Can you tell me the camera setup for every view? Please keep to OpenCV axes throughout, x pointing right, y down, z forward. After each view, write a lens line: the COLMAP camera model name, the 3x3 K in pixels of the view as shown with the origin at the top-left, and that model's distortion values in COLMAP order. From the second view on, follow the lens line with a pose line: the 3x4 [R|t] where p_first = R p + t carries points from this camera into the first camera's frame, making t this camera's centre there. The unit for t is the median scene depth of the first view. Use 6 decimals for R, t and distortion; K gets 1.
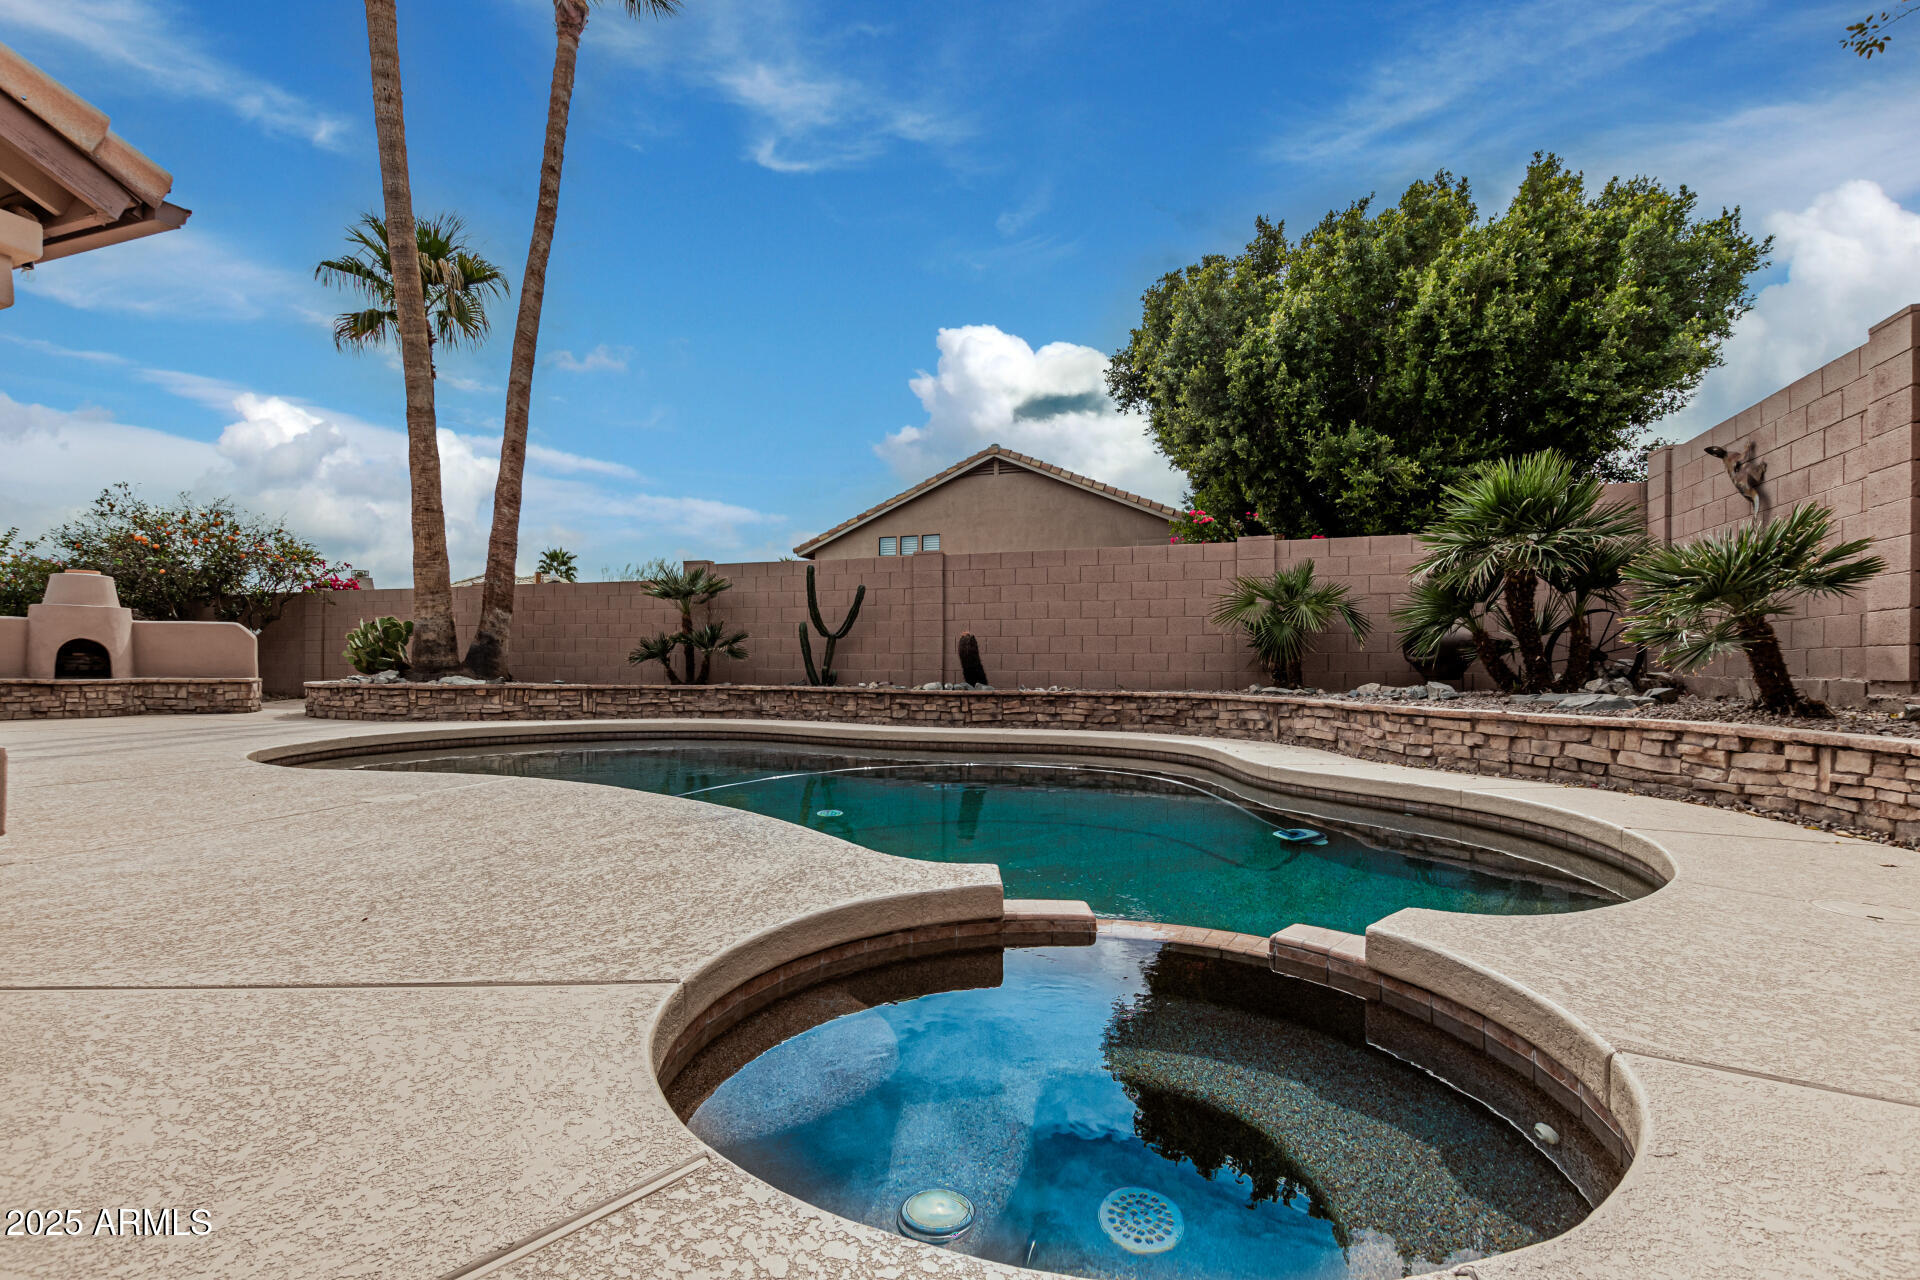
lens RADIAL K [[911.4, 0, 964.3], [0, 911.4, 671.5], [0, 0, 1]] dist [0.010412, -0.003872]
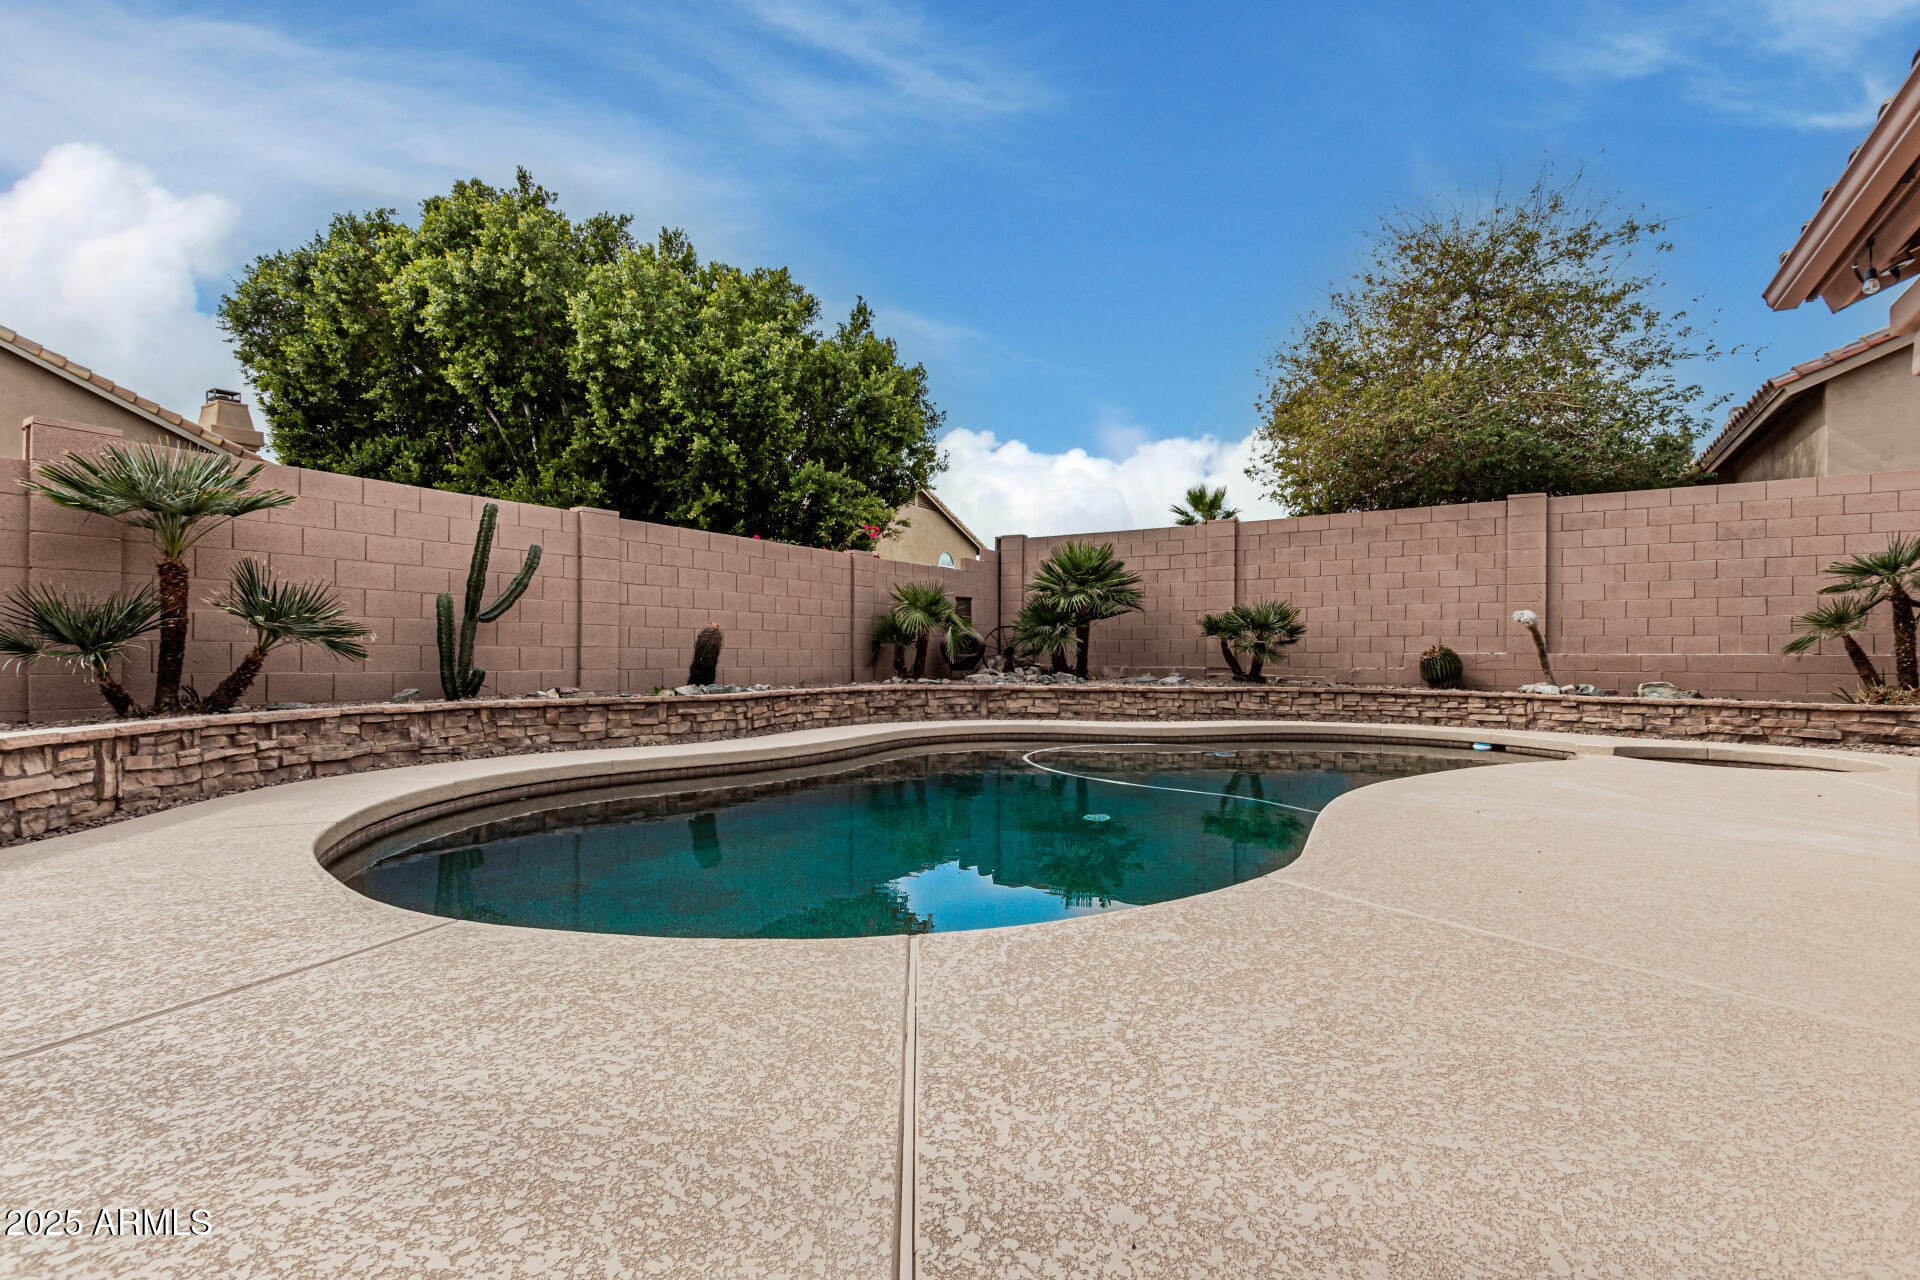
lens RADIAL K [[911.4, 0, 969.9], [0, 911.4, 640.0], [0, 0, 1]] dist [0.010412, -0.003872]
pose [[0.182985, 0.013237, 0.983027, -0.713652], [0.000841, 0.999907, -0.013621, -0.014545], [-0.983115, 0.003319, 0.182956, 0.585919]]
